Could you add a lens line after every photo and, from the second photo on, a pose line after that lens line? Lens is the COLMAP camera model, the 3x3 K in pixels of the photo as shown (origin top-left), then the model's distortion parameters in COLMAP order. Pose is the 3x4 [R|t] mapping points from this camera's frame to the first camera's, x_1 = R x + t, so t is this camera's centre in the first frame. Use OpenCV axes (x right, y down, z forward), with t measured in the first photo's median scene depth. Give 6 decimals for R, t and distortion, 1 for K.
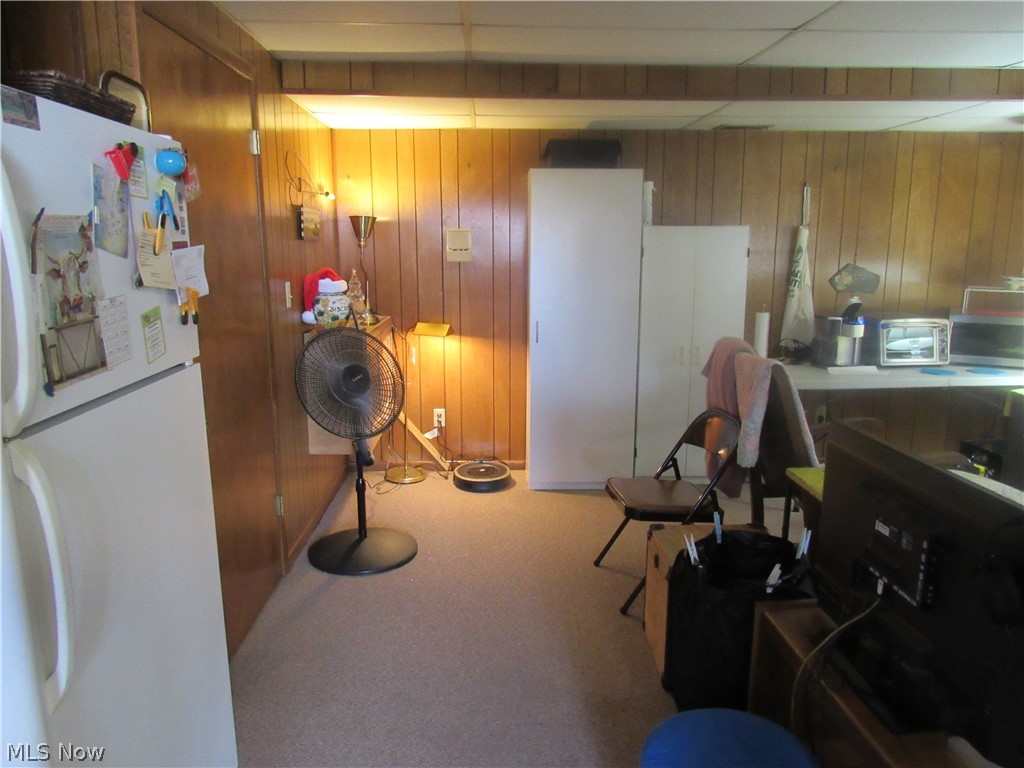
lens RADIAL K [[722.4, 0, 512.0], [0, 722.4, 384.0], [0, 0, 1]] dist [-0.031712, 0.001029]
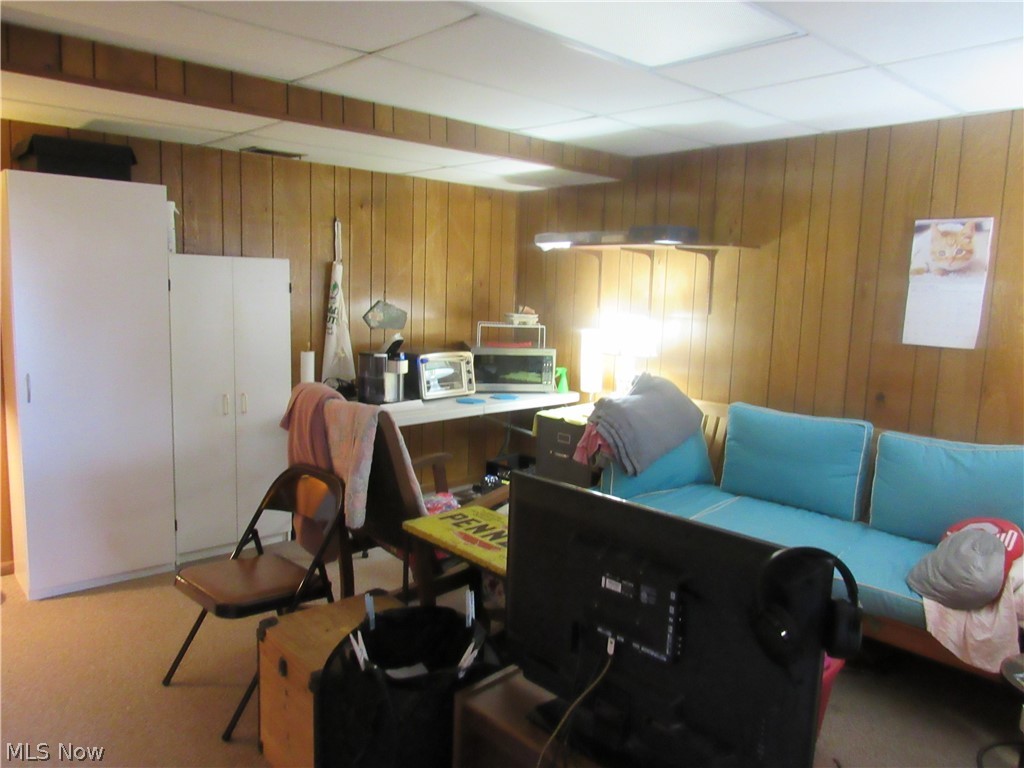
lens RADIAL K [[722.4, 0, 512.0], [0, 722.4, 384.0], [0, 0, 1]] dist [-0.031712, 0.001029]
pose [[0.759312, -0.059164, 0.648031, -0.062580], [0.090105, 0.995824, -0.014662, -0.020523], [-0.644458, 0.069524, 0.761473, 0.121134]]
